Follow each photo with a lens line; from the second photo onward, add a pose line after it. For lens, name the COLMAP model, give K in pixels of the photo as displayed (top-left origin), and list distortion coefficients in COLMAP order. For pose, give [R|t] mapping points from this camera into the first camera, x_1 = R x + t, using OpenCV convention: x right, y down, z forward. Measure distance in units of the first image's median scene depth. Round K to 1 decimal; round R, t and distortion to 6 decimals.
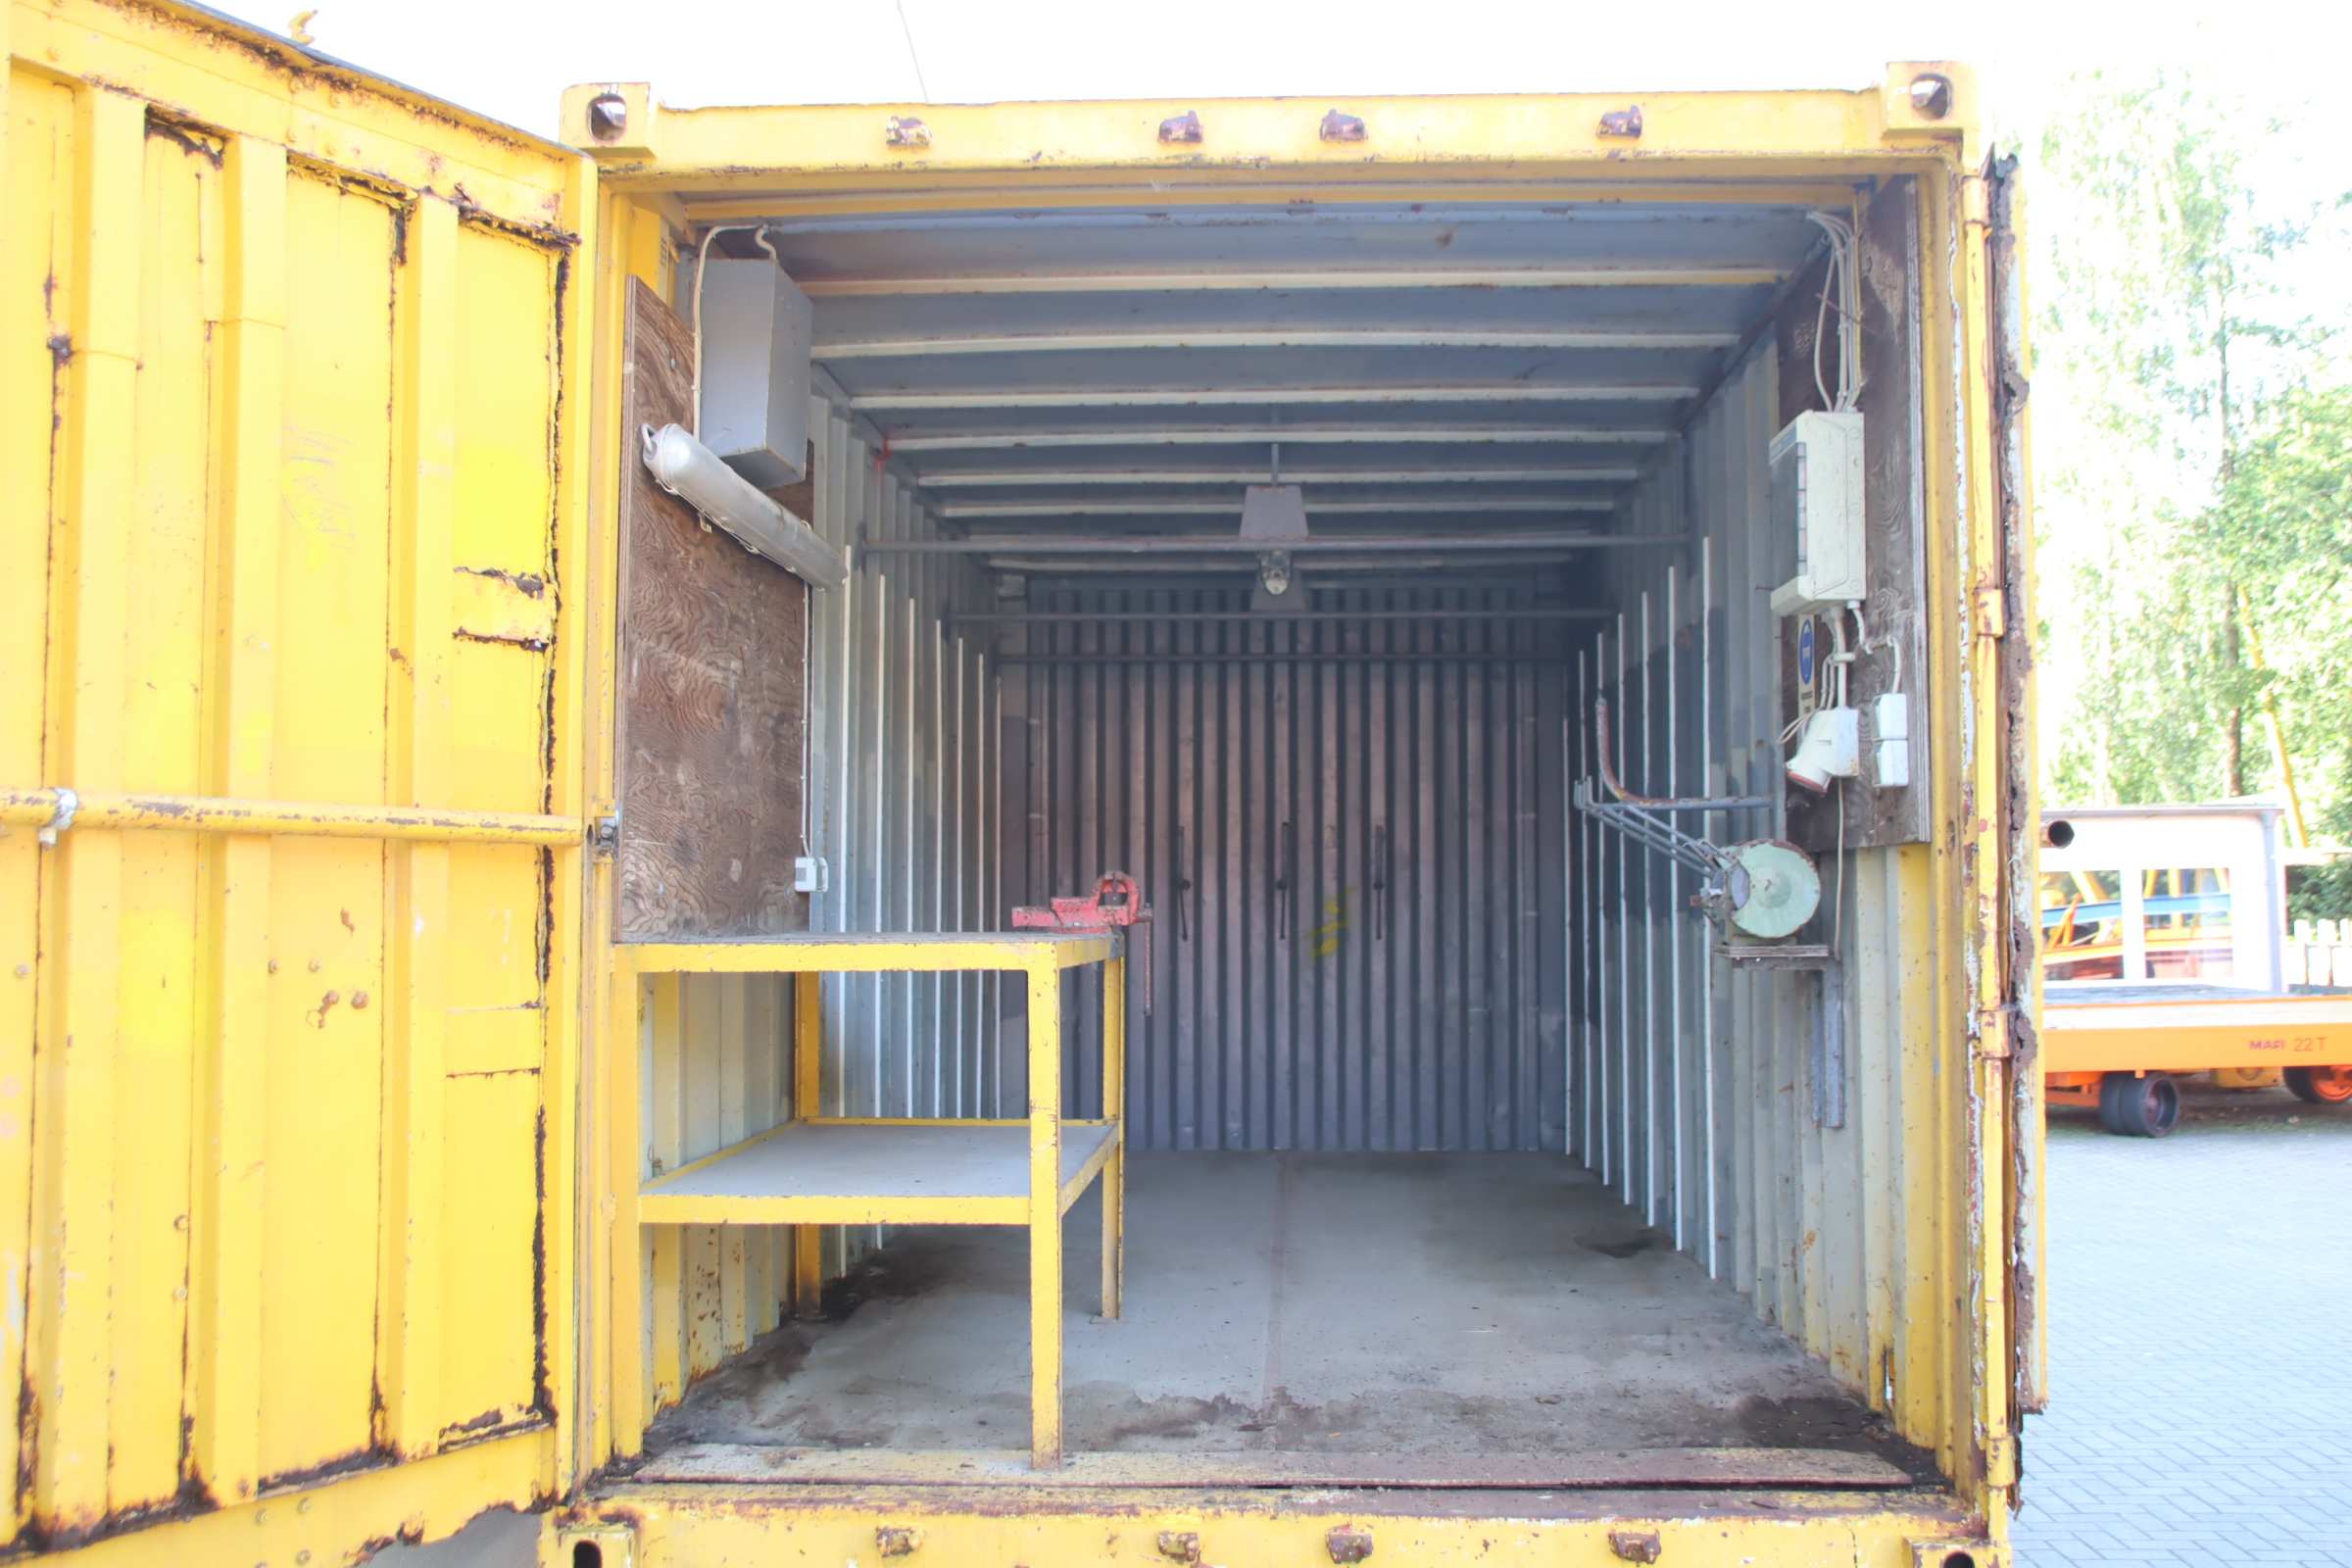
lens RADIAL K [[2270.9, 0, 1176.0], [0, 2270.9, 784.0], [0, 0, 1]] dist [-0.085489, 0.000581]
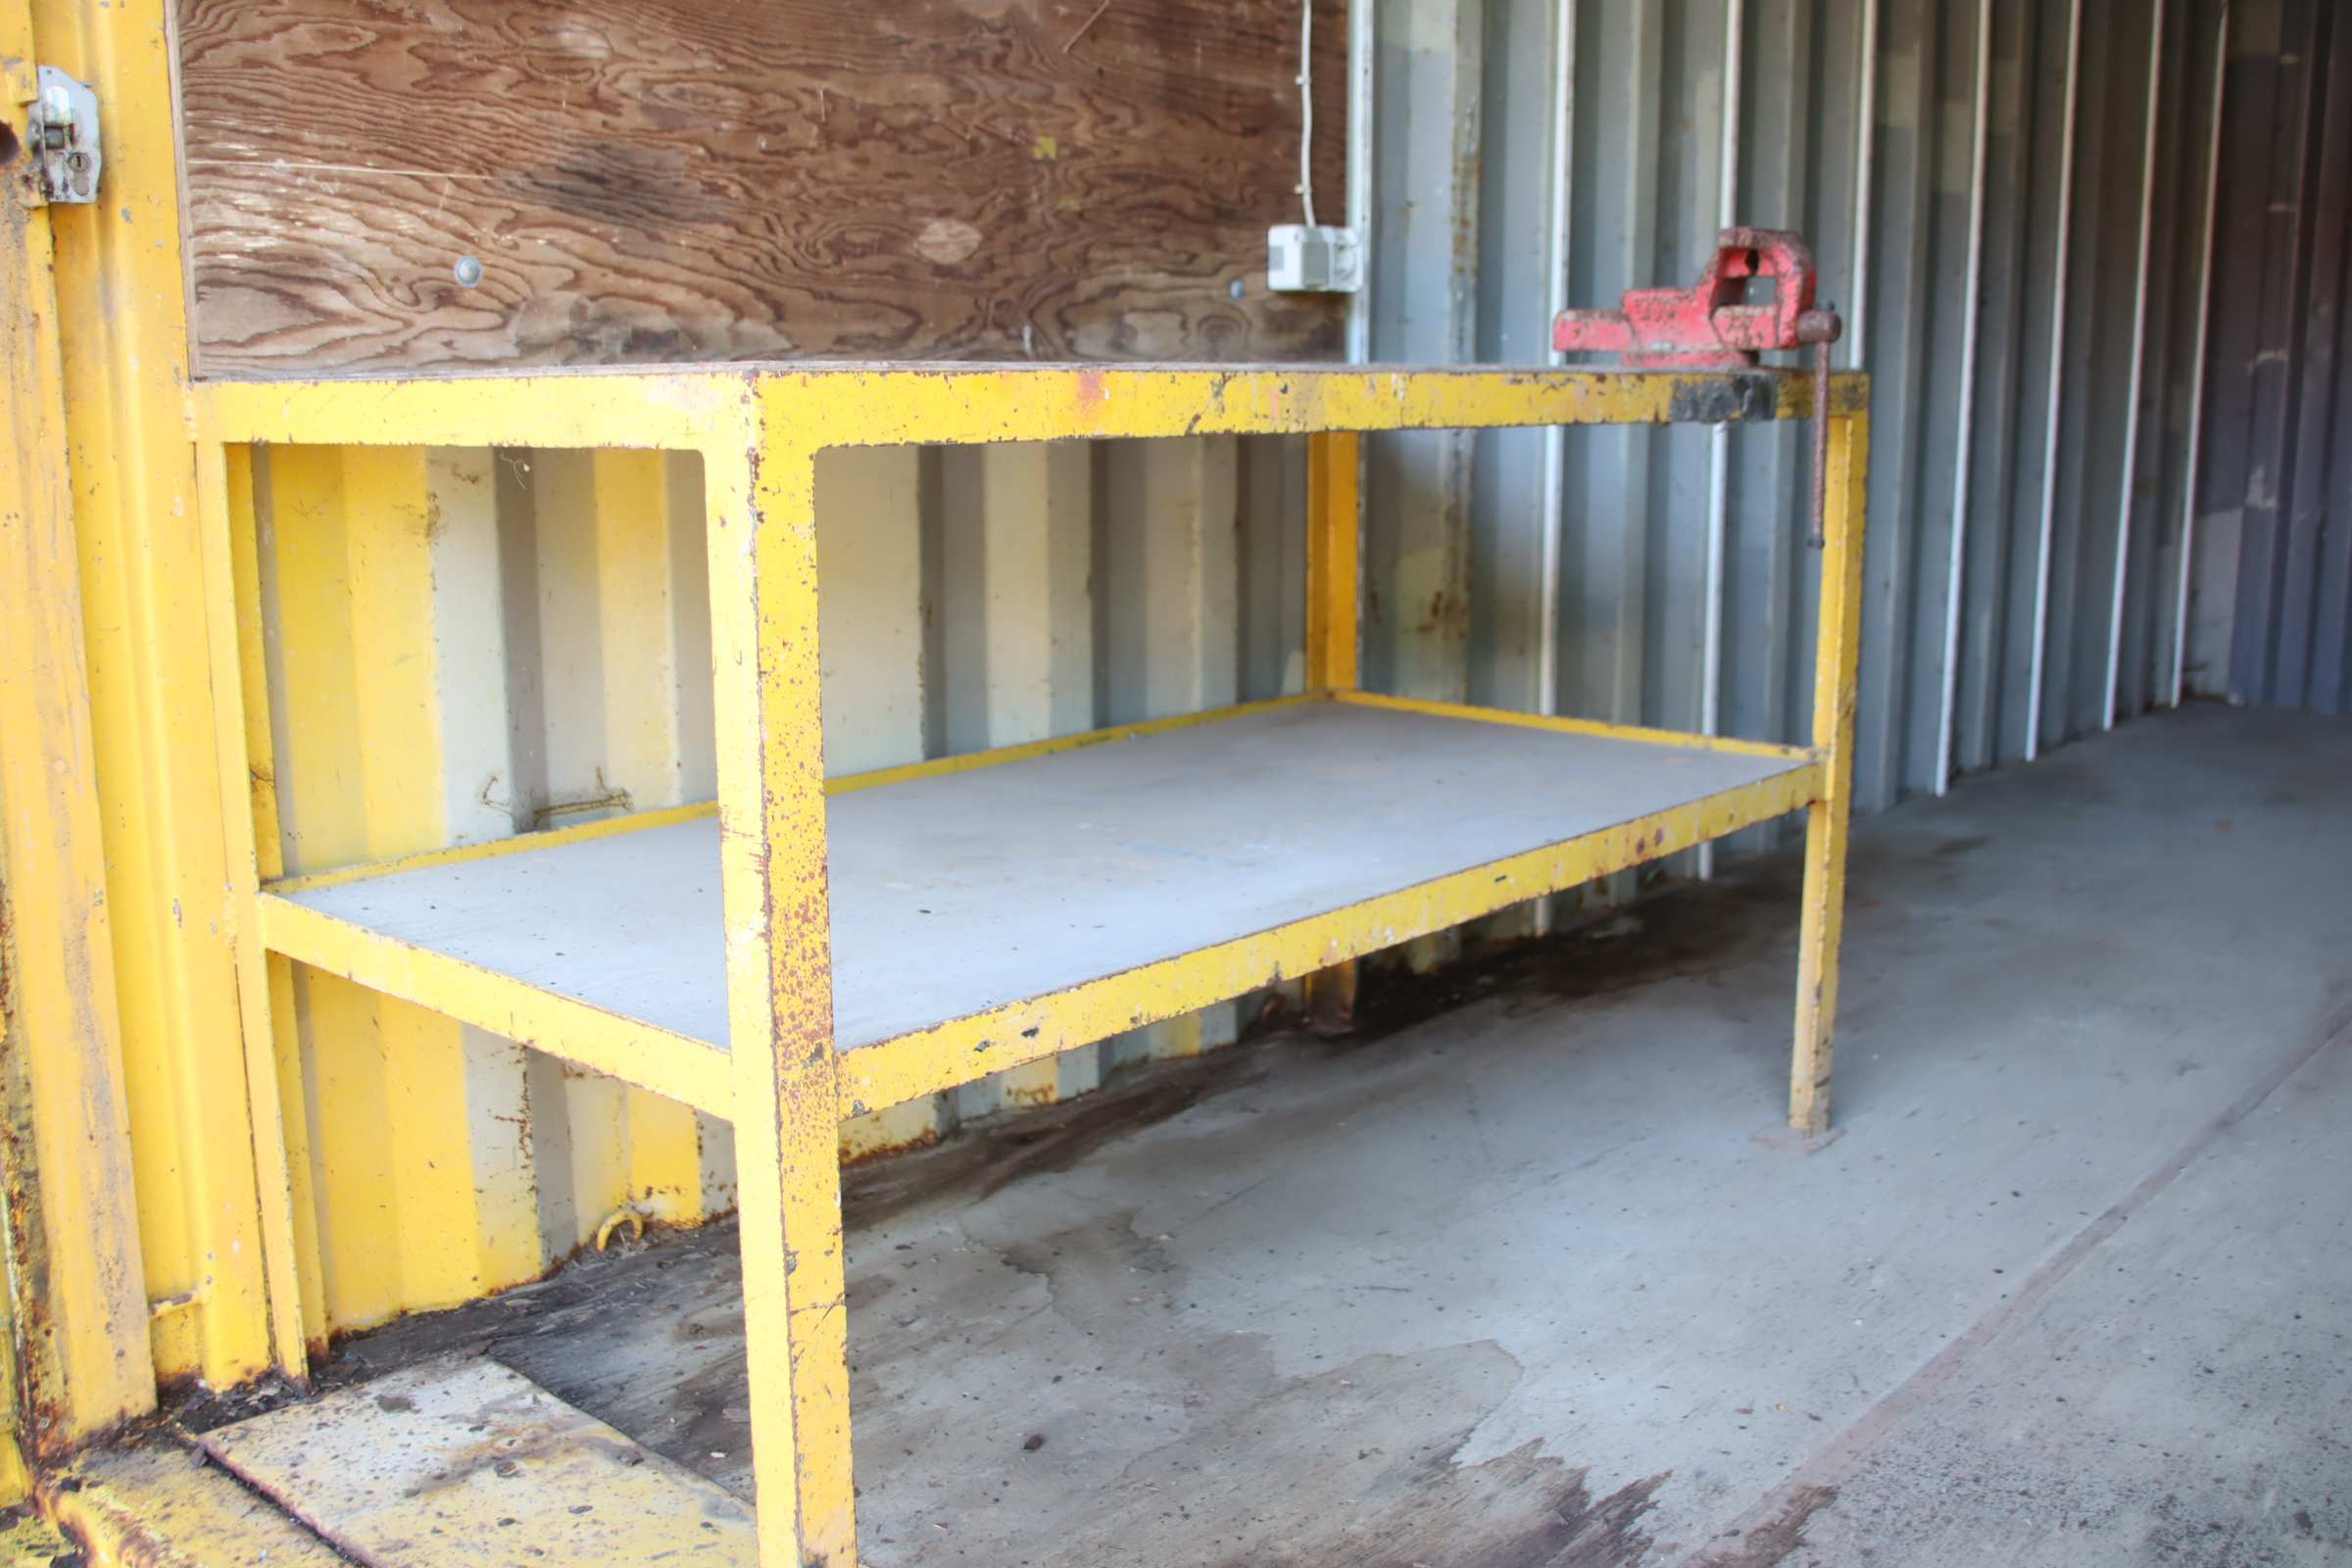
lens RADIAL K [[2169.9, 0, 1176.0], [0, 2169.9, 784.0], [0, 0, 1]] dist [-0.084478, 0.008469]
pose [[0.781185, 0.114589, -0.613693, 0.149950], [0.038801, 0.972199, 0.230920, 0.042182], [0.623092, -0.204203, 0.755021, 0.564851]]
